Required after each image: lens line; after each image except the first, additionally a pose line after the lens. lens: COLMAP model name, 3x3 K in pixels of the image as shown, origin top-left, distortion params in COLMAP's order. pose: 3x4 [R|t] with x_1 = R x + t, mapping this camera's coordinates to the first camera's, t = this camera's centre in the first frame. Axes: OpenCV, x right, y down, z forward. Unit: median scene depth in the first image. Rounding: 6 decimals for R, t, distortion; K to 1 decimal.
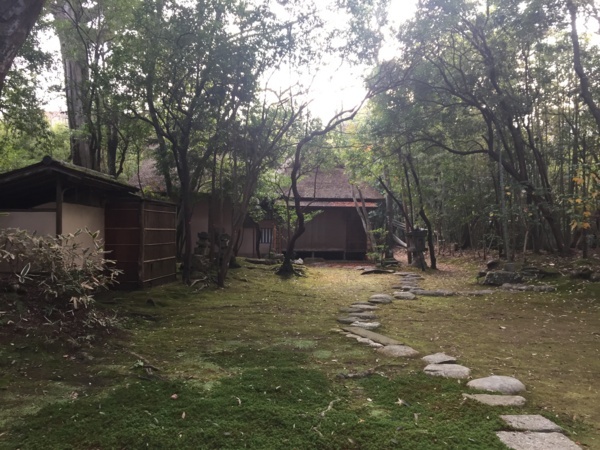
lens RADIAL K [[504.7, 0, 297.0], [0, 504.7, 221.5], [0, 0, 1]] dist [0.063366, -0.091115]
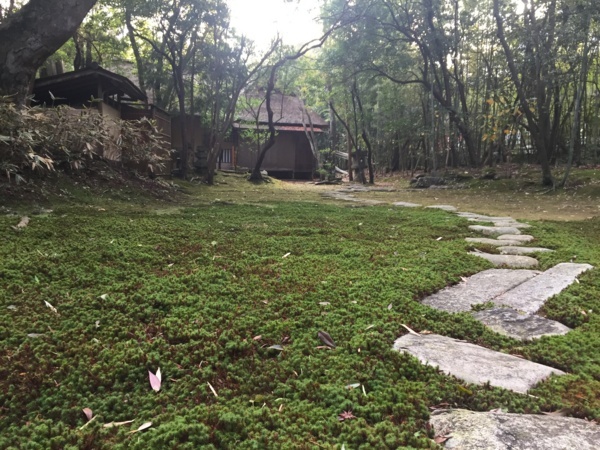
lens RADIAL K [[504.7, 0, 296.1], [0, 504.7, 226.9], [0, 0, 1]] dist [0.063366, -0.091115]
pose [[0.988276, -0.004233, 0.152618, -0.102093], [-0.015107, 0.992000, 0.125333, 0.055548], [-0.151928, -0.126170, 0.980306, -0.176497]]
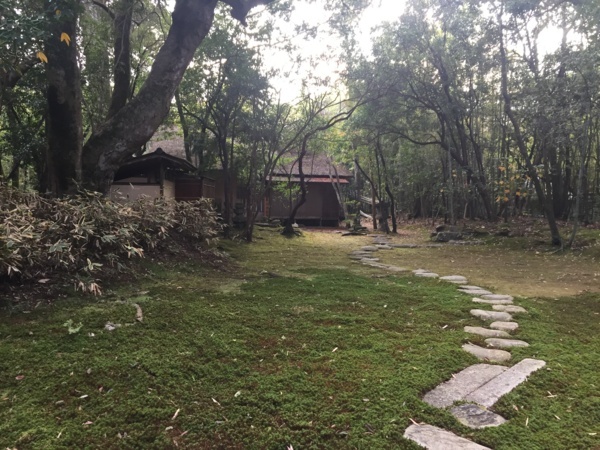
lens RADIAL K [[504.7, 0, 296.1], [0, 504.7, 224.9], [0, 0, 1]] dist [0.063366, -0.091115]
pose [[0.994180, 0.005896, 0.107567, -0.130800], [-0.012499, 0.998071, 0.060817, 0.000068], [-0.107001, -0.061807, 0.992336, -0.268831]]
